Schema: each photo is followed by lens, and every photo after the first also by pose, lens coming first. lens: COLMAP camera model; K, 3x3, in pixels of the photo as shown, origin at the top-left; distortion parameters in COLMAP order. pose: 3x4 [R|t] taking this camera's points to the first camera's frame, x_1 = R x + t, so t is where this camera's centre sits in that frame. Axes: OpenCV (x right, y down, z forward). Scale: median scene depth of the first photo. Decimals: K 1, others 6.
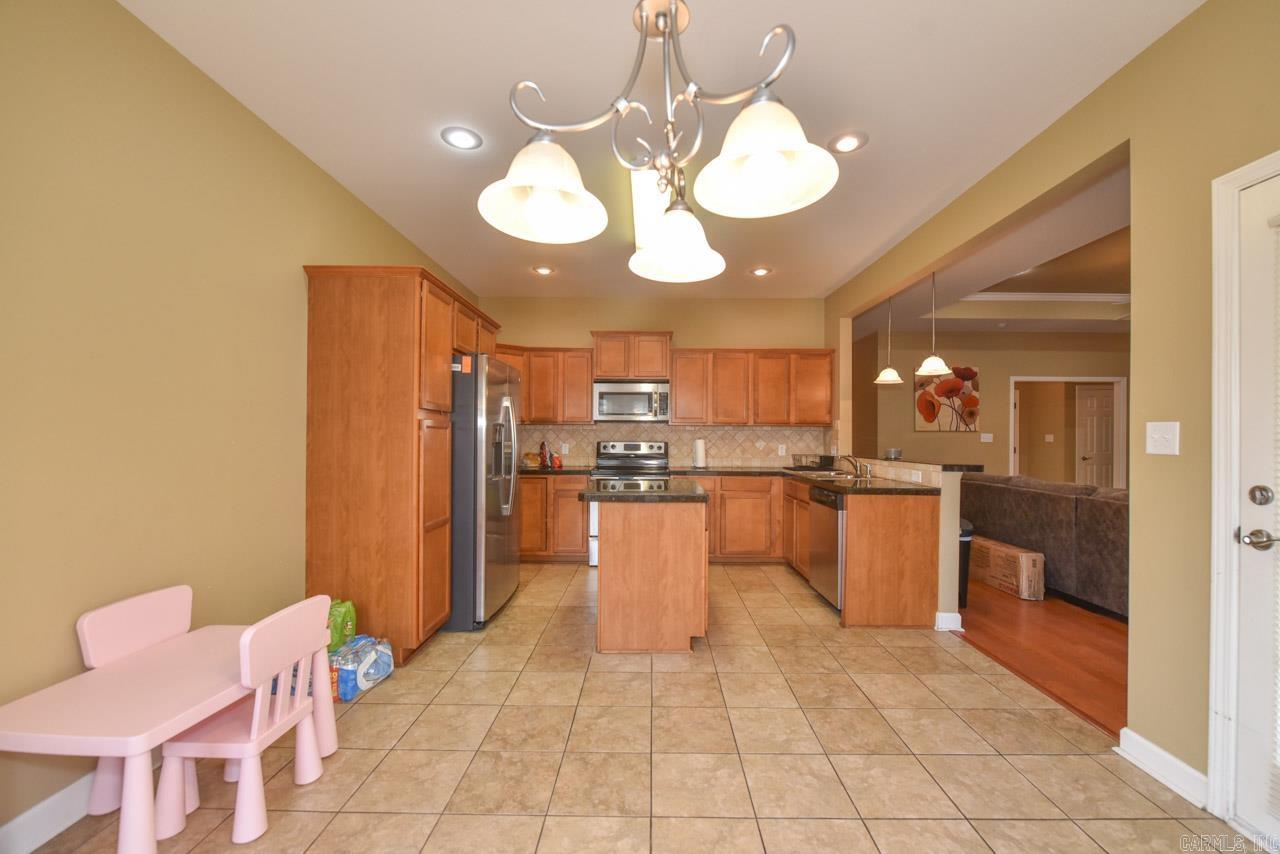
lens RADIAL K [[496.5, 0, 646.8], [0, 496.5, 432.4], [0, 0, 1]] dist [0.004512, 0.000246]
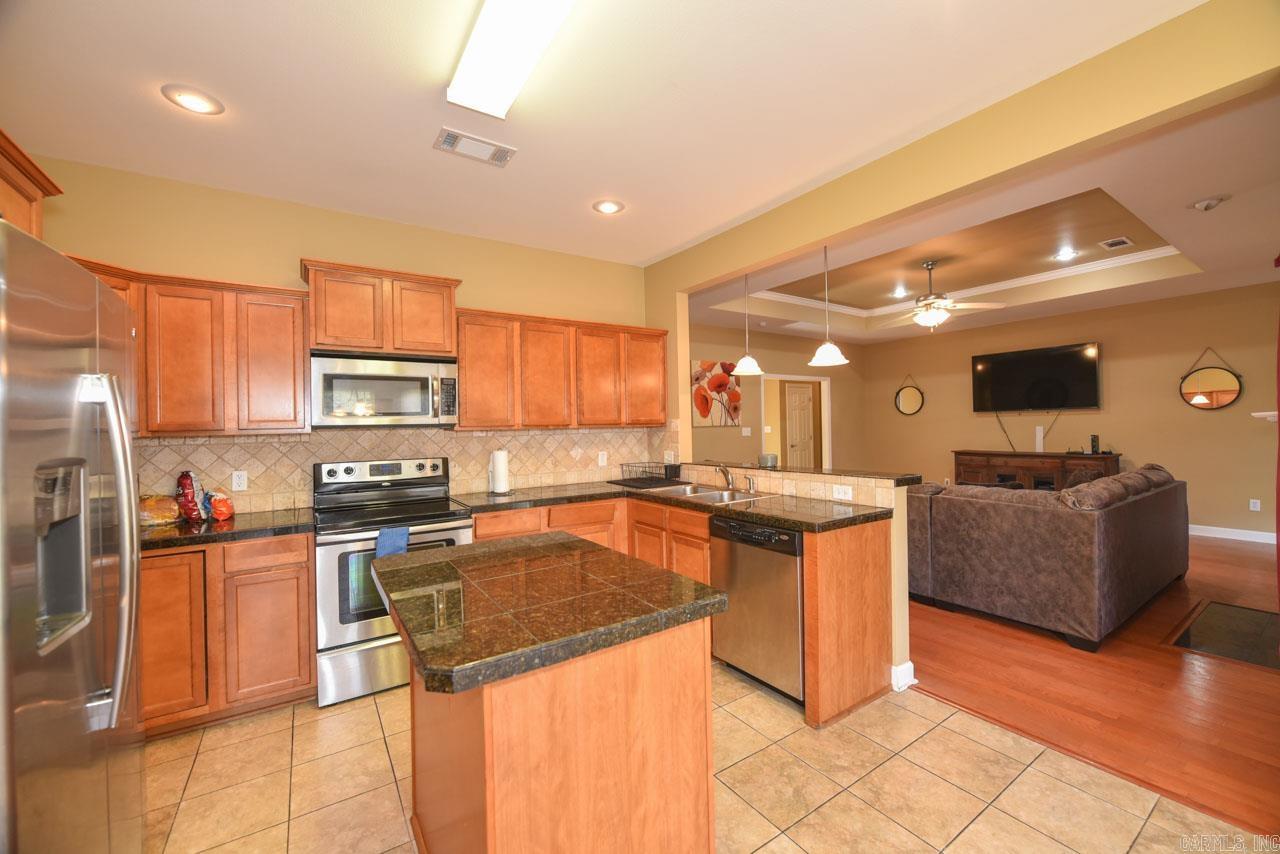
lens RADIAL K [[502.0, 0, 643.8], [0, 502.0, 424.3], [0, 0, 1]] dist [-0.006143, -0.000097]
pose [[0.830903, -0.021430, 0.556005, -0.107344], [0.021854, 0.999744, 0.005875, -0.021083], [-0.555989, 0.007269, 0.831158, 0.342773]]
